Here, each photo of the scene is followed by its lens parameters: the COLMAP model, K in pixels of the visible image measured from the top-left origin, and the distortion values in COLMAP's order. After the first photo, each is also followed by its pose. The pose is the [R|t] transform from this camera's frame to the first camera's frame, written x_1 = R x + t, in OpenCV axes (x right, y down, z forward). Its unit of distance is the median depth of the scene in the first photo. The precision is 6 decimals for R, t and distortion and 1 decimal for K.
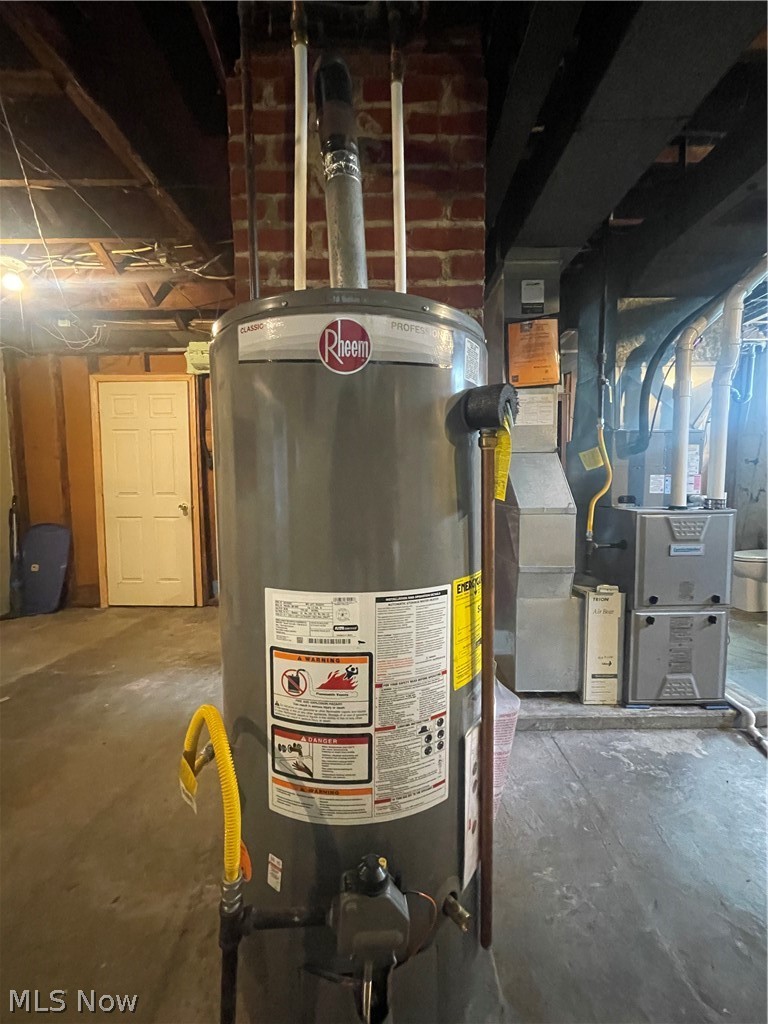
lens RADIAL K [[412.7, 0, 385.9], [0, 412.7, 511.8], [0, 0, 1]] dist [-0.000548, -0.000152]
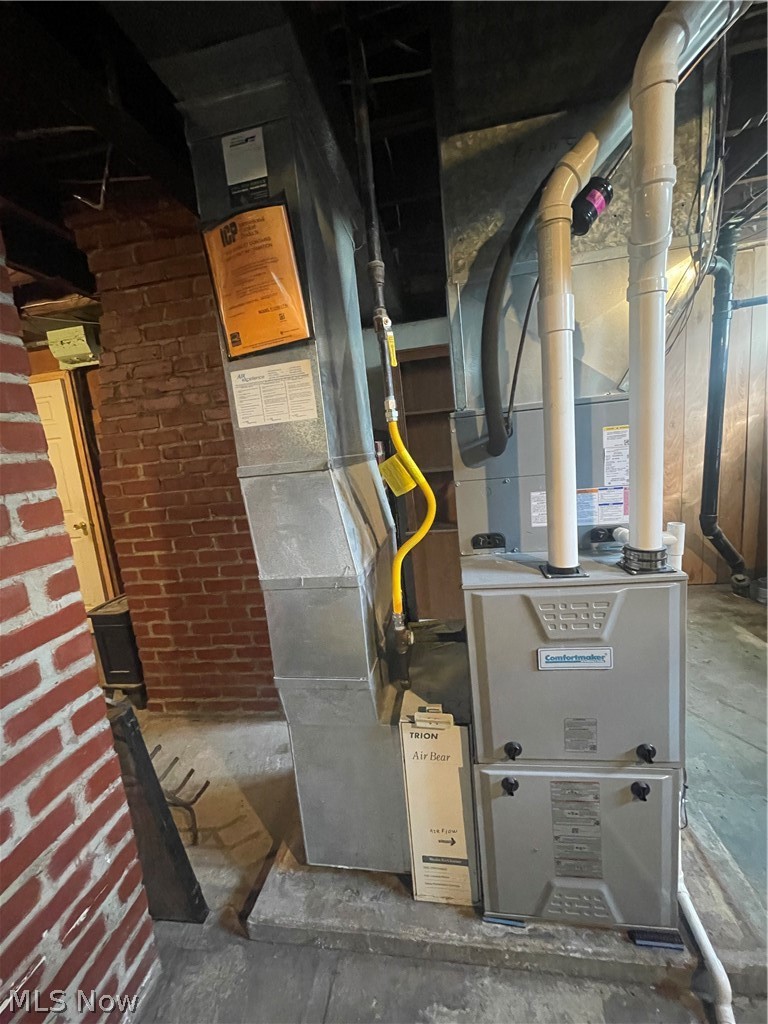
lens RADIAL K [[412.7, 0, 383.7], [0, 412.7, 512.7], [0, 0, 1]] dist [-0.000548, -0.000152]
pose [[0.982209, -0.063695, -0.176657, 0.590628], [0.081006, 0.992405, 0.092573, -0.136035], [0.169419, -0.105237, 0.979909, 0.494095]]
